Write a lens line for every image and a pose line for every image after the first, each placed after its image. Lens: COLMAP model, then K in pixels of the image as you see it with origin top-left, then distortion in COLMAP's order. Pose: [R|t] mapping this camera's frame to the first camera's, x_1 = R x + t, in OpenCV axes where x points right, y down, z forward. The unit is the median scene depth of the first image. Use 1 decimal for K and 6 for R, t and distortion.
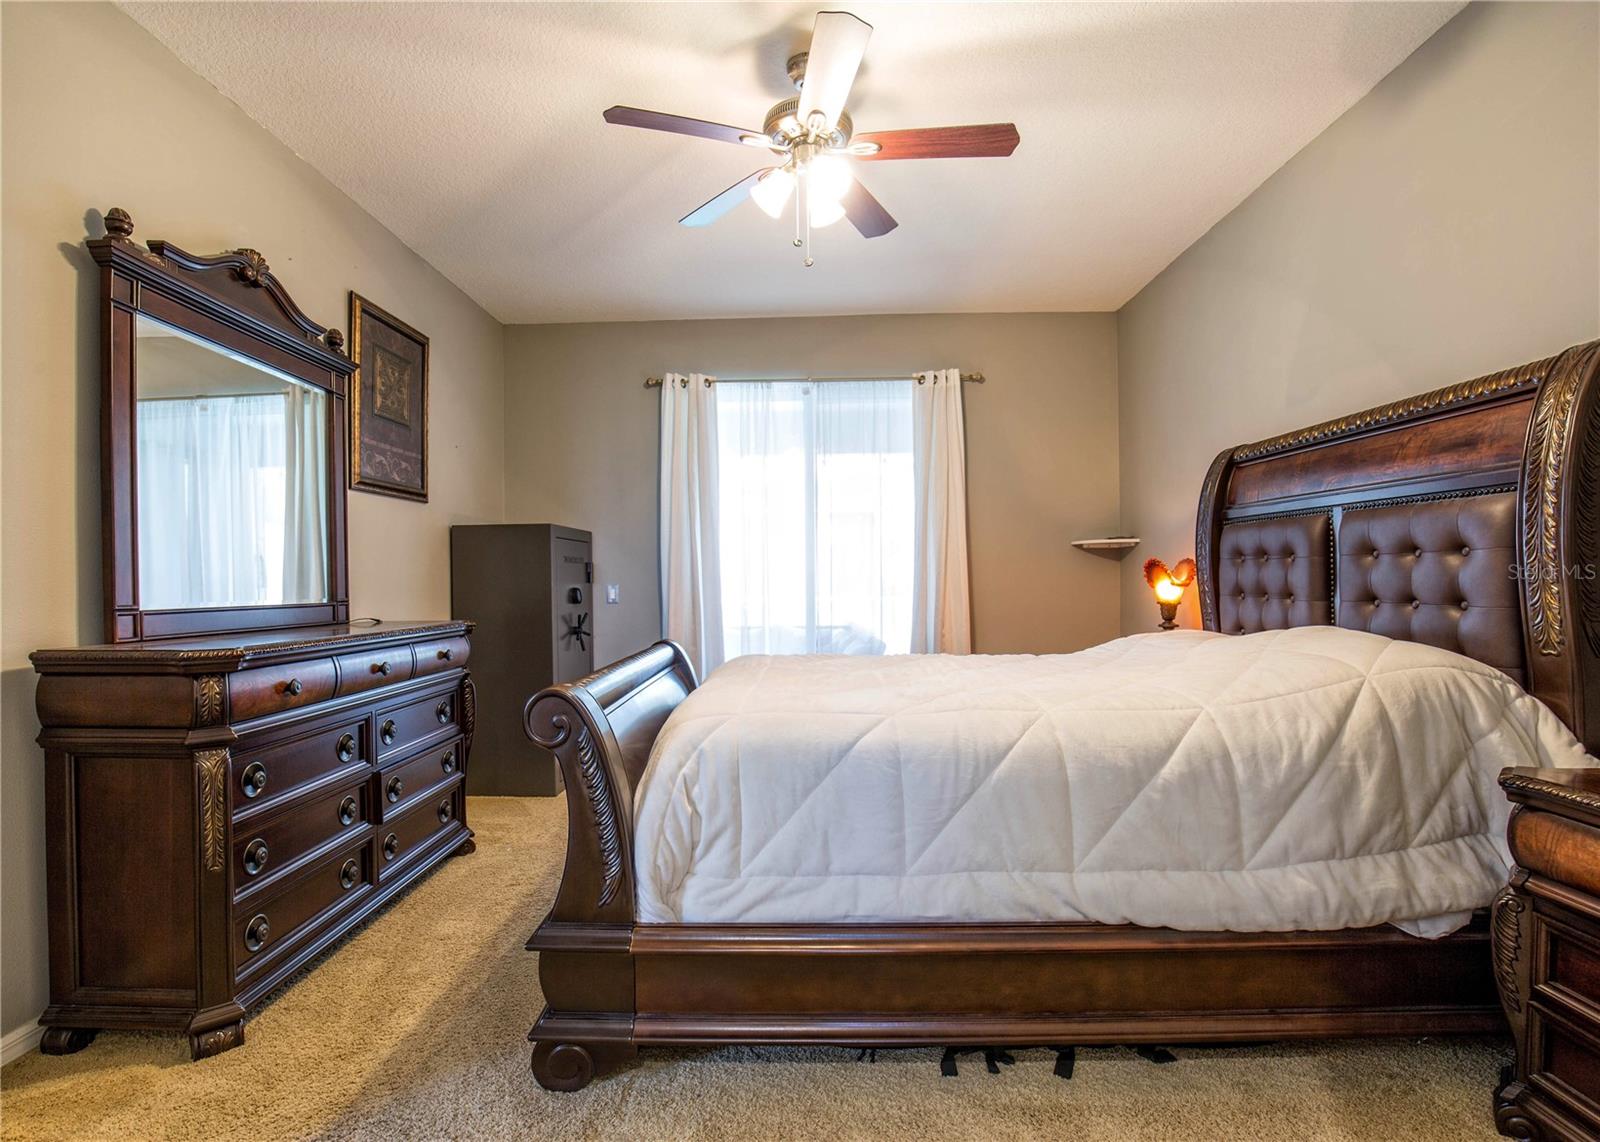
lens RADIAL K [[773.4, 0, 788.0], [0, 773.4, 591.1], [0, 0, 1]] dist [-0.028304, 0.000010]
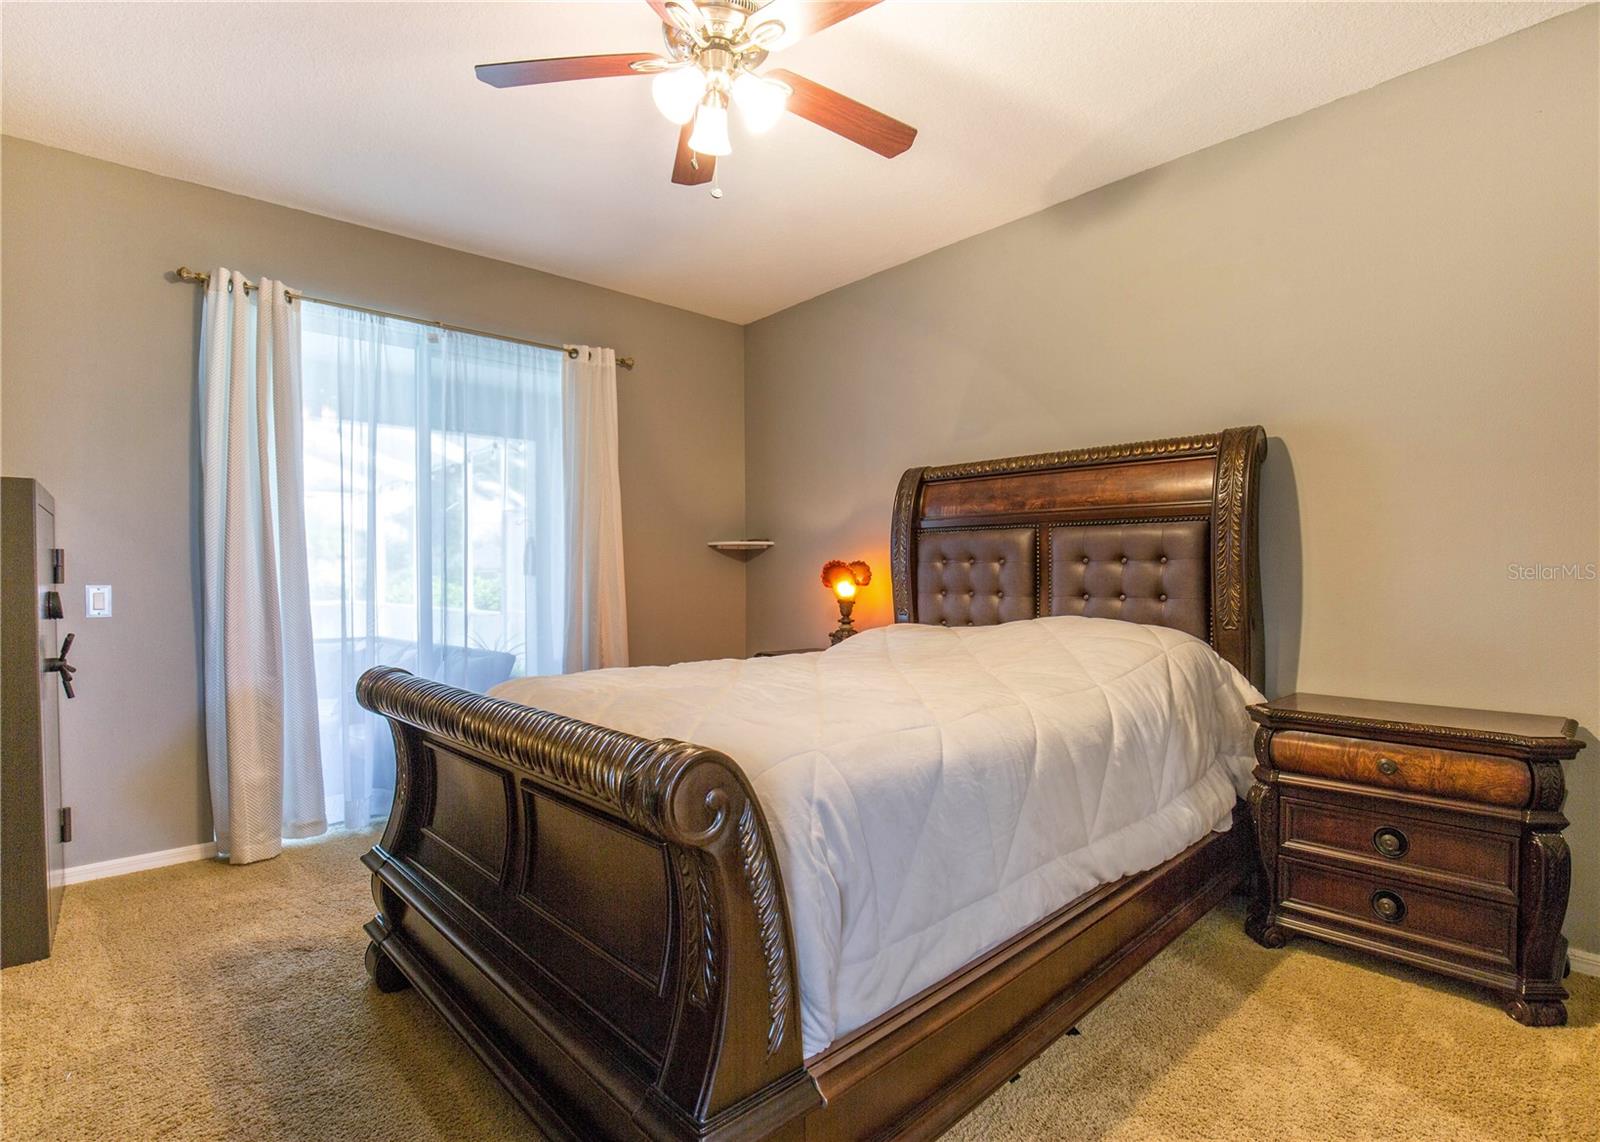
lens RADIAL K [[773.4, 0, 788.0], [0, 773.4, 591.1], [0, 0, 1]] dist [-0.028304, 0.000010]
pose [[0.718569, -0.006256, 0.695428, -0.271456], [0.006404, 0.999977, 0.002379, -0.001231], [-0.695426, 0.002744, 0.718592, 0.196120]]
